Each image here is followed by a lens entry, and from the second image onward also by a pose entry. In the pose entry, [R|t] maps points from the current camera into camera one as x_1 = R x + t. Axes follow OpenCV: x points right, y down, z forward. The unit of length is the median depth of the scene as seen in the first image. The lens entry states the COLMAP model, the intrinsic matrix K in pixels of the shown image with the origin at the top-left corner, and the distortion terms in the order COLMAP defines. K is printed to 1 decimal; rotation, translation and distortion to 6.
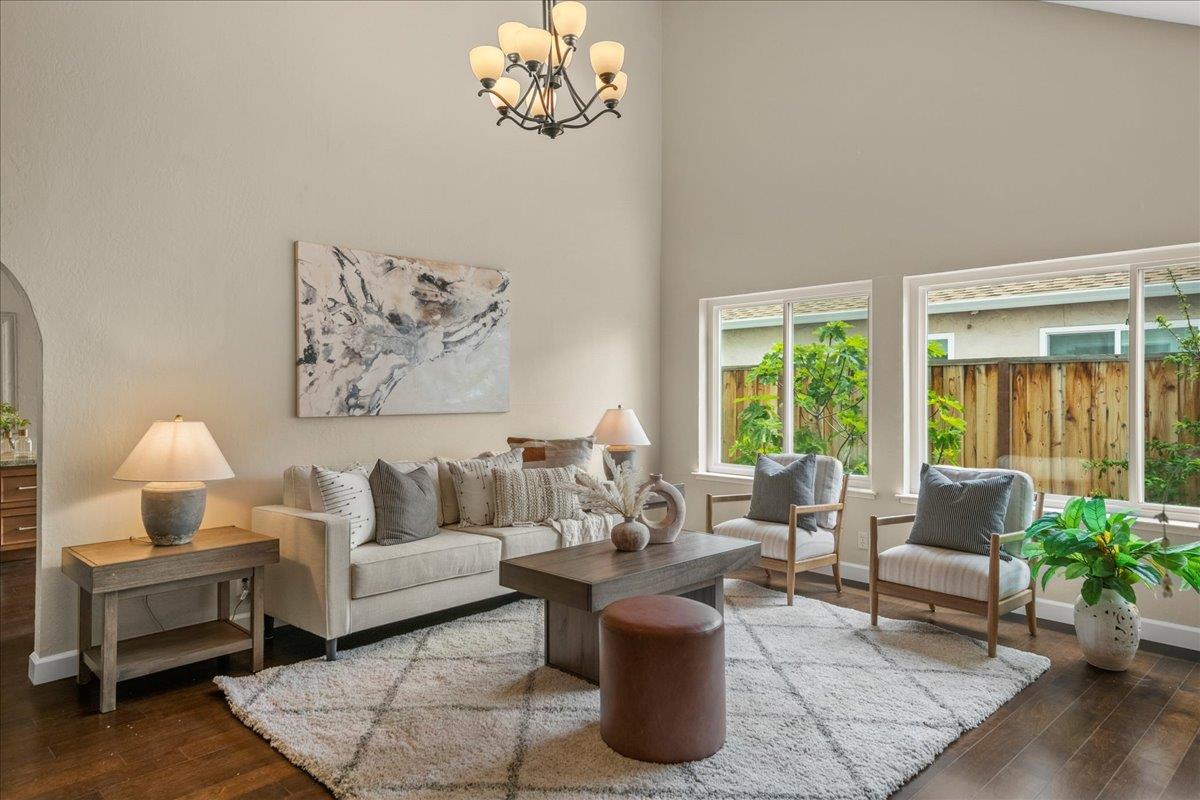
lens RADIAL K [[750.0, 0, 602.9], [0, 750.0, 392.5], [0, 0, 1]] dist [0.063968, -0.001929]
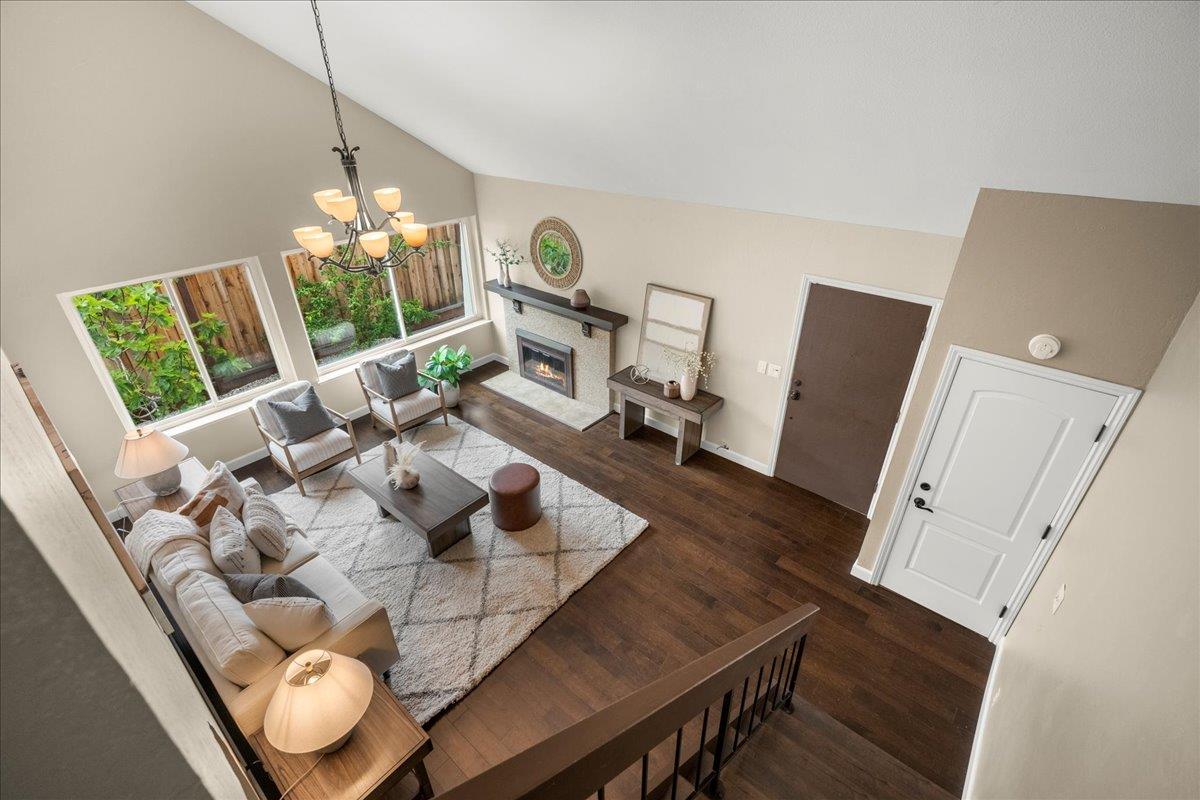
lens RADIAL K [[534.5, 0, 596.6], [0, 534.5, 394.4], [0, 0, 1]] dist [0.000906, -0.007003]
pose [[-0.085325, -0.493500, 0.865550, -1.160933], [0.001633, 0.868648, 0.495428, -0.705051], [-0.996352, 0.043686, -0.073311, 0.761731]]
